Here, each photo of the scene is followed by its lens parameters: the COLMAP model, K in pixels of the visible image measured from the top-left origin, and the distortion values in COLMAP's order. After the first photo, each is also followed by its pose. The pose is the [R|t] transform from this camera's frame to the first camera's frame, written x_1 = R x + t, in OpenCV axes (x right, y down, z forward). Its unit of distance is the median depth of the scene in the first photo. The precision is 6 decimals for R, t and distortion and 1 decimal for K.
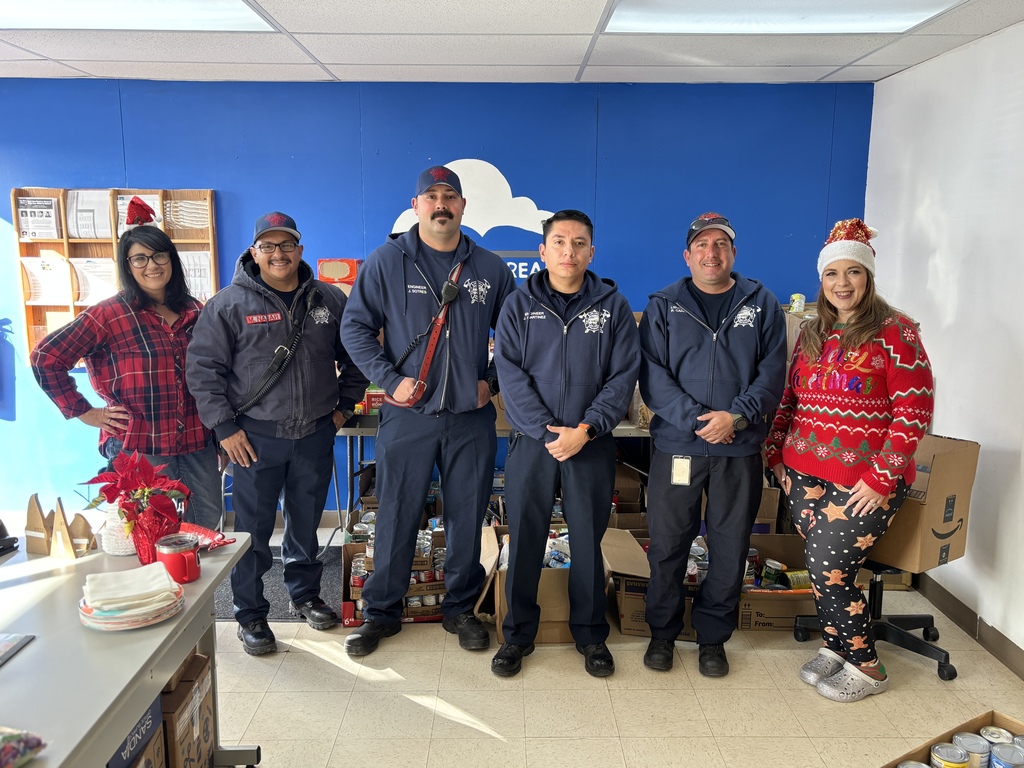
lens RADIAL K [[851.5, 0, 518.0], [0, 851.5, 381.4], [0, 0, 1]] dist [0.023470, -0.032185]
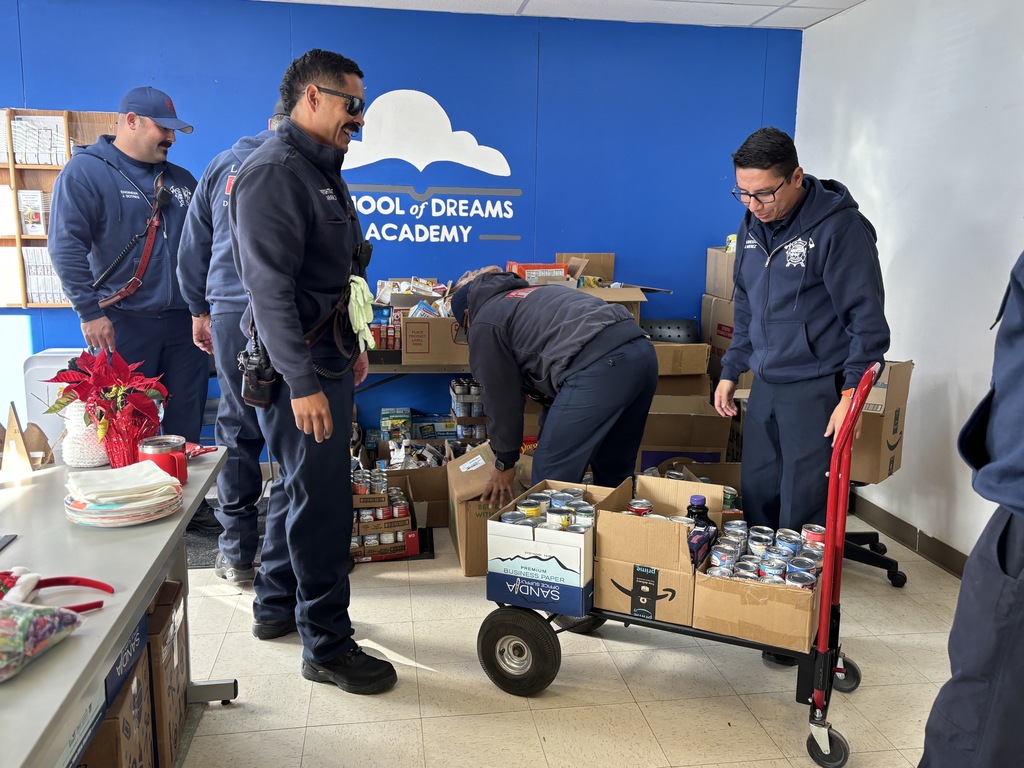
lens RADIAL K [[851.5, 0, 514.0], [0, 851.5, 387.7], [0, 0, 1]] dist [0.023470, -0.032185]
pose [[0.988140, -0.013802, 0.152935, -0.158065], [0.012446, 0.999874, 0.009820, 0.117629], [-0.153051, -0.007800, 0.988188, 0.048280]]
